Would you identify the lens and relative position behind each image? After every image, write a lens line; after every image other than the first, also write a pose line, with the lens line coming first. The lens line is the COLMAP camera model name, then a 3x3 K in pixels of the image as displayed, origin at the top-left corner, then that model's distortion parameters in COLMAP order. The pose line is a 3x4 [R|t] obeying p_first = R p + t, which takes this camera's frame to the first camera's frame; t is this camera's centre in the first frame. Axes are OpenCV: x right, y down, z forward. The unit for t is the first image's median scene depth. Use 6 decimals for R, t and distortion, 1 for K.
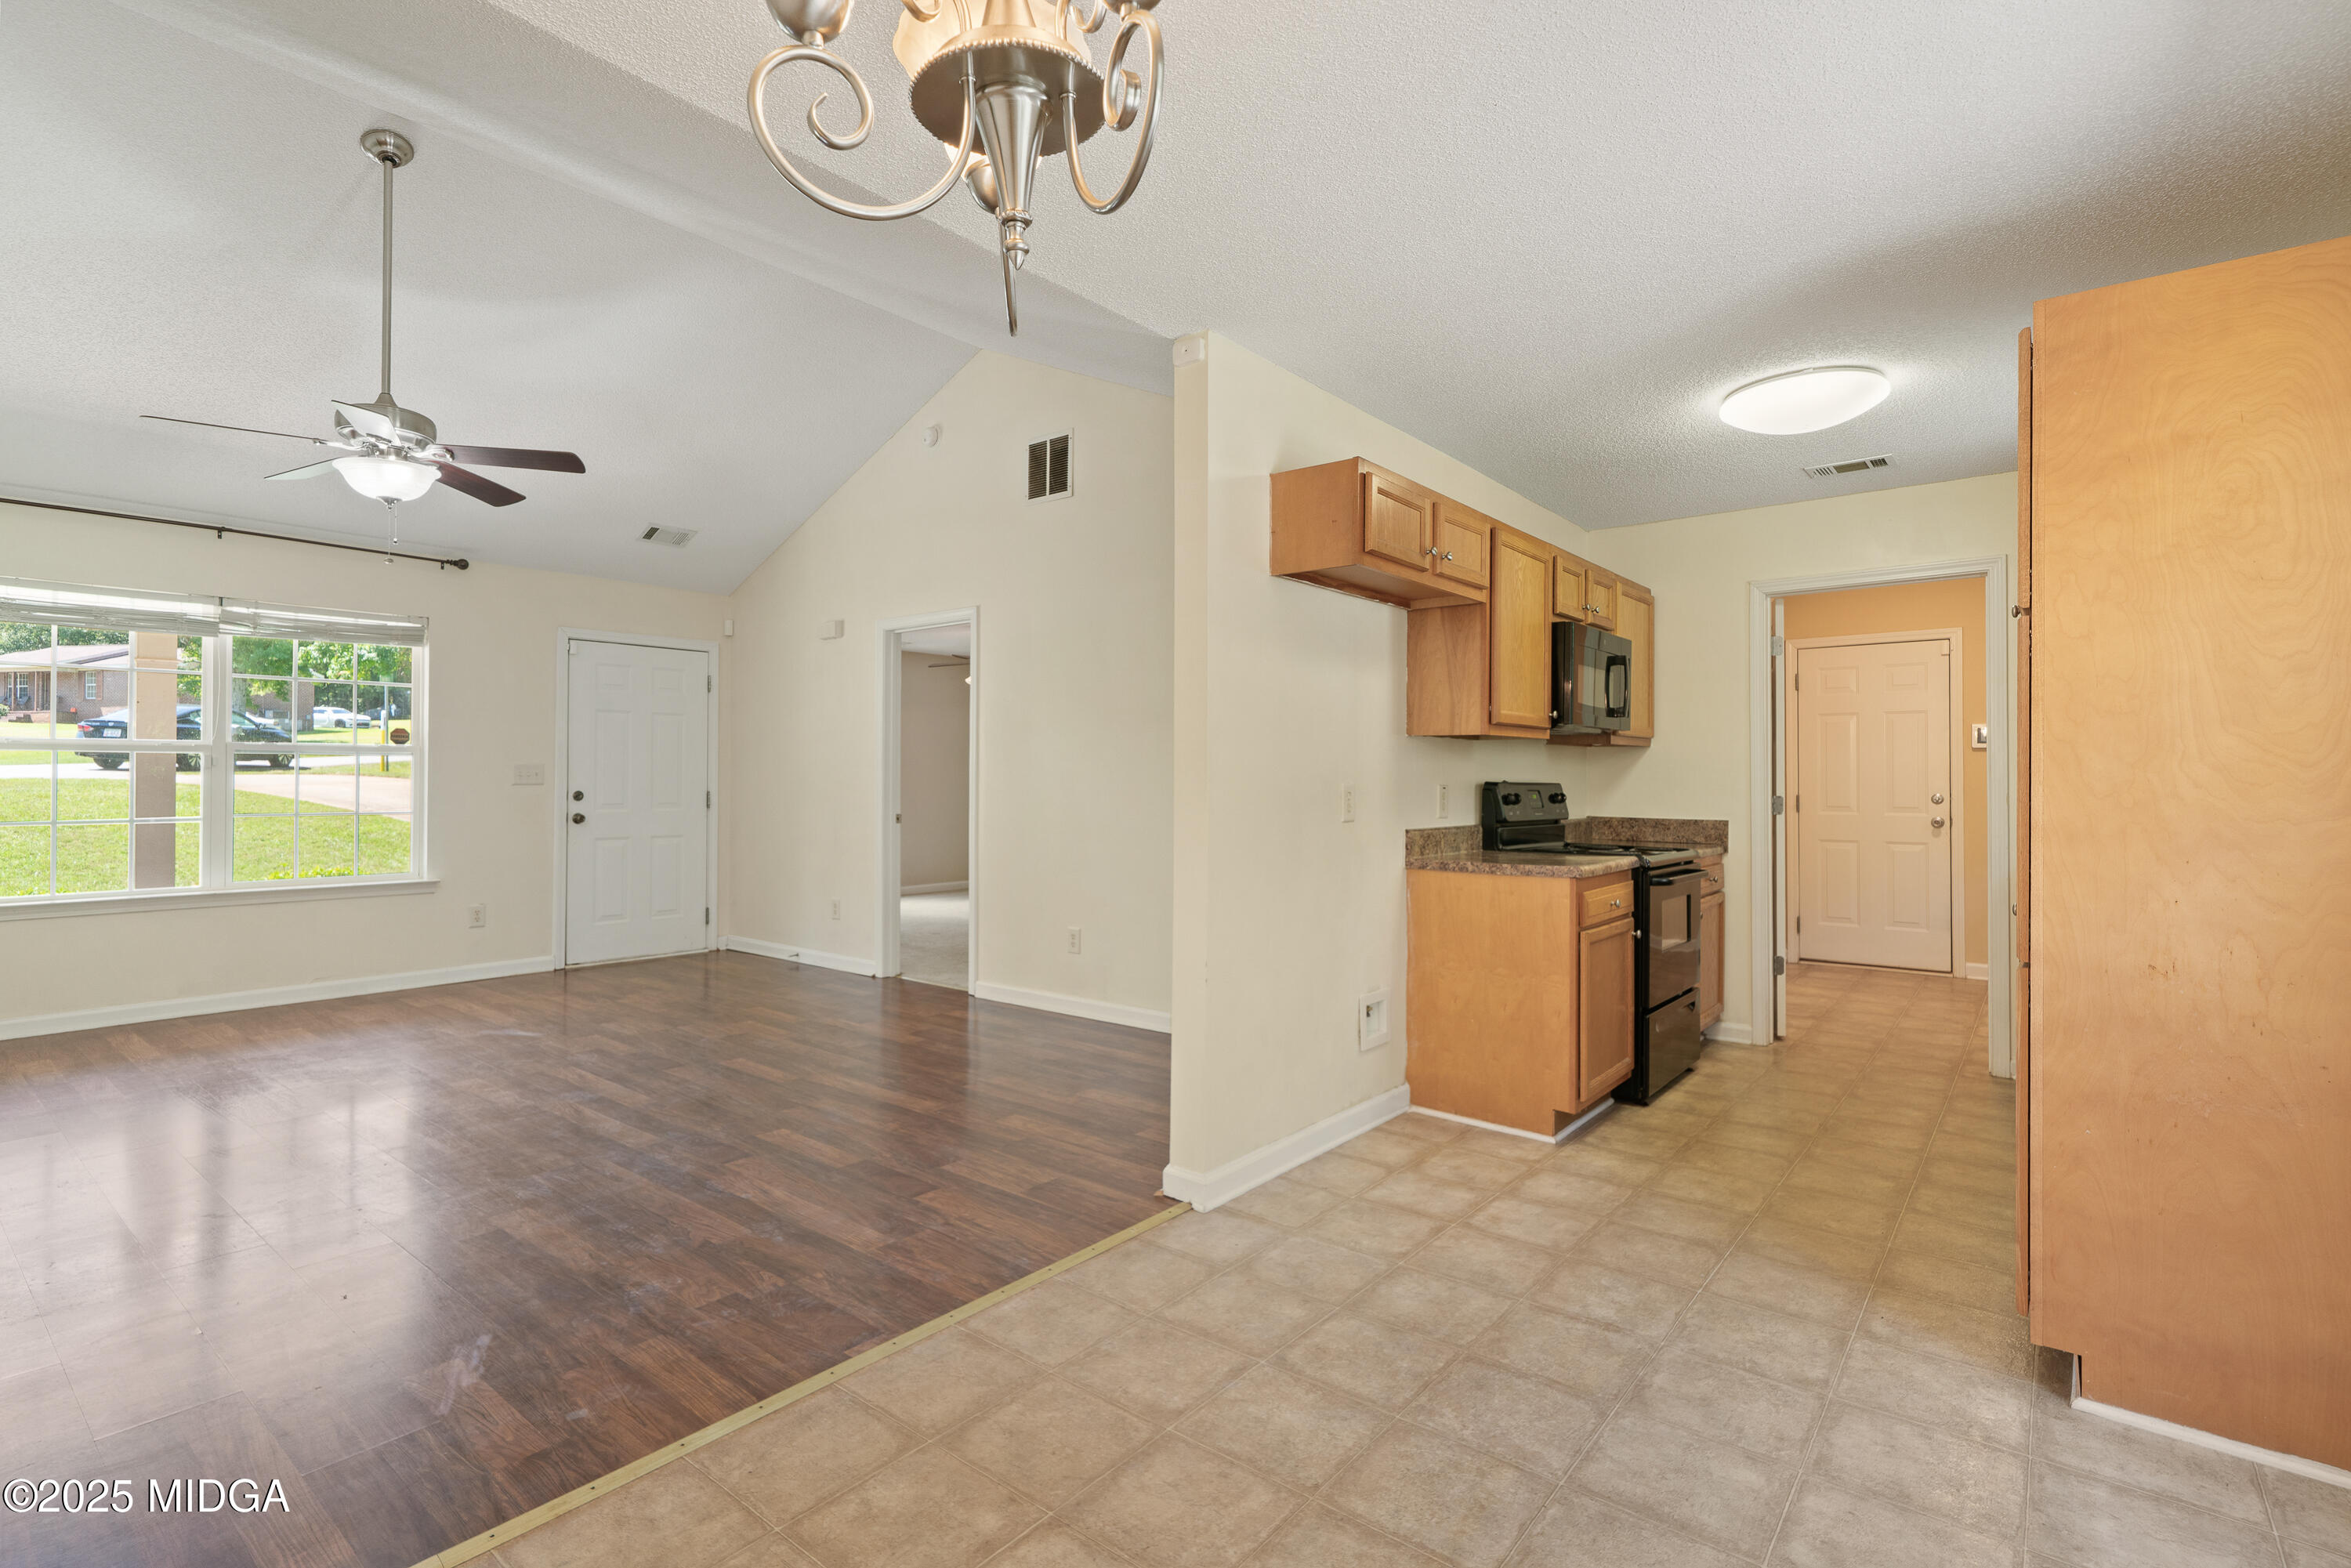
lens RADIAL K [[1101.2, 0, 1158.3], [0, 1101.2, 771.3], [0, 0, 1]] dist [0.002806, 0.000315]
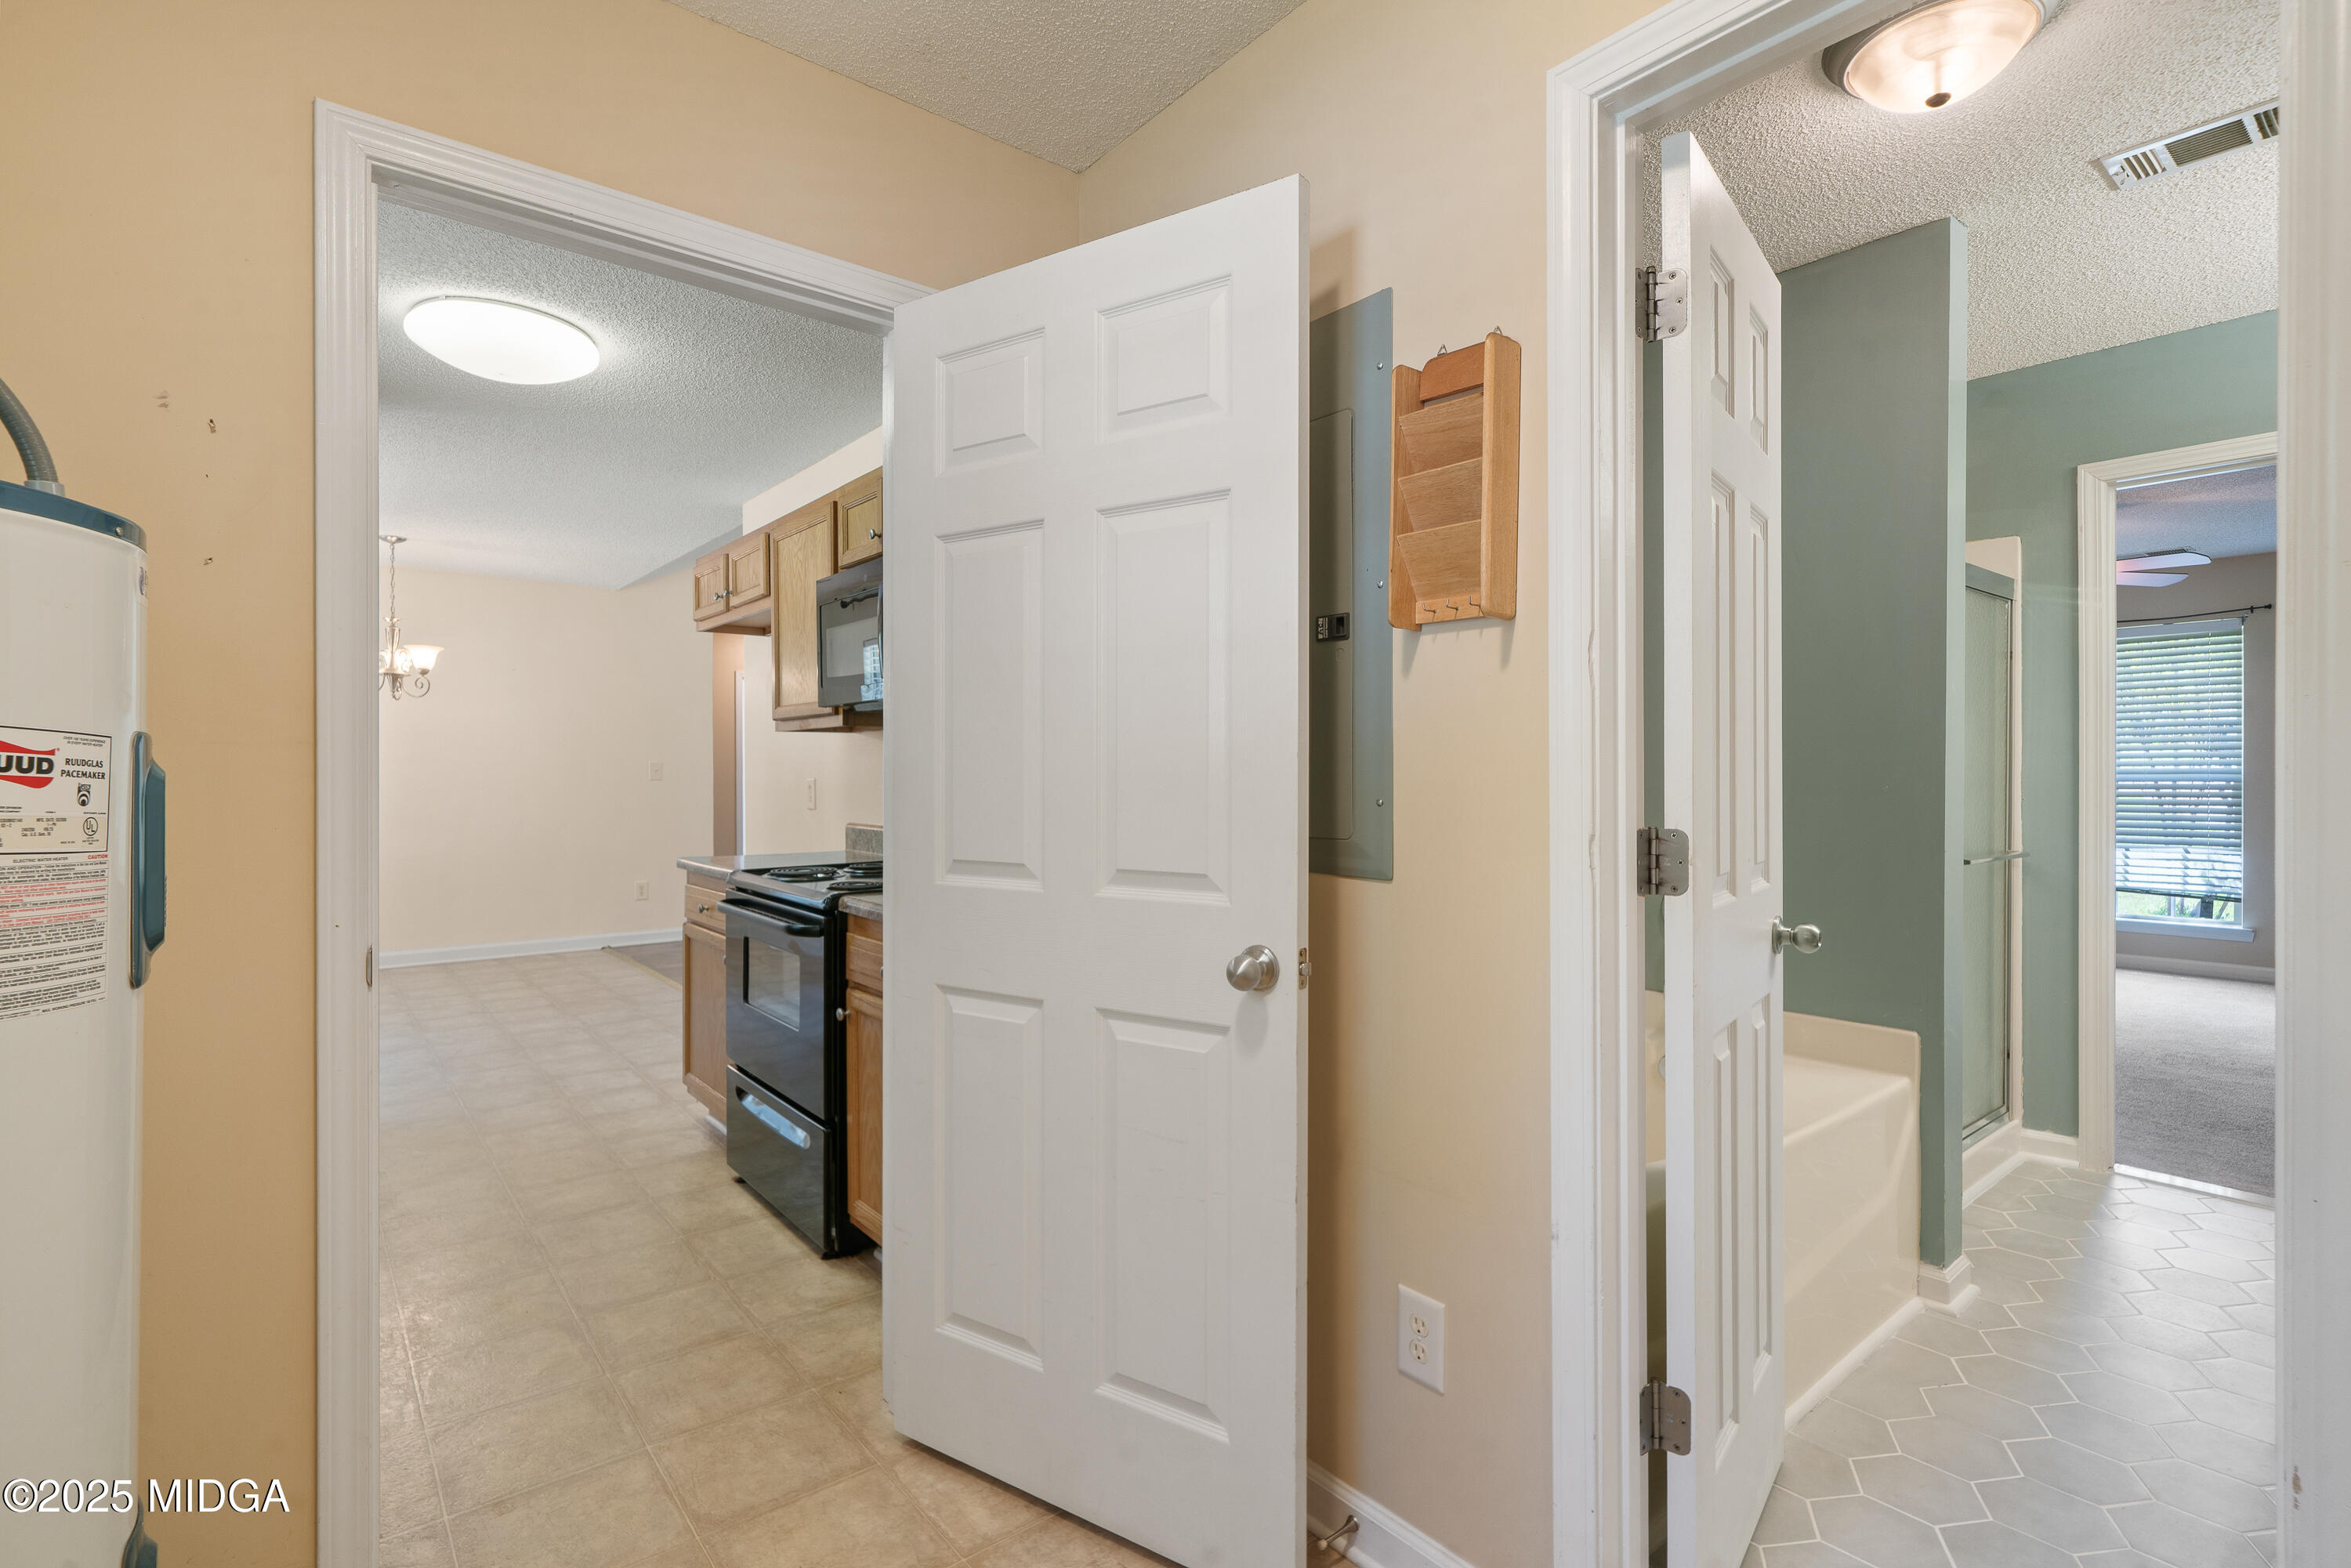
lens RADIAL K [[1101.2, 0, 1160.7], [0, 1101.2, 783.5], [0, 0, 1]] dist [0.002806, 0.000315]
pose [[-0.200590, 0.004681, -0.979664, 1.151498], [0.003781, 0.999985, 0.004003, 0.012795], [0.979668, -0.002901, -0.200605, 1.447725]]
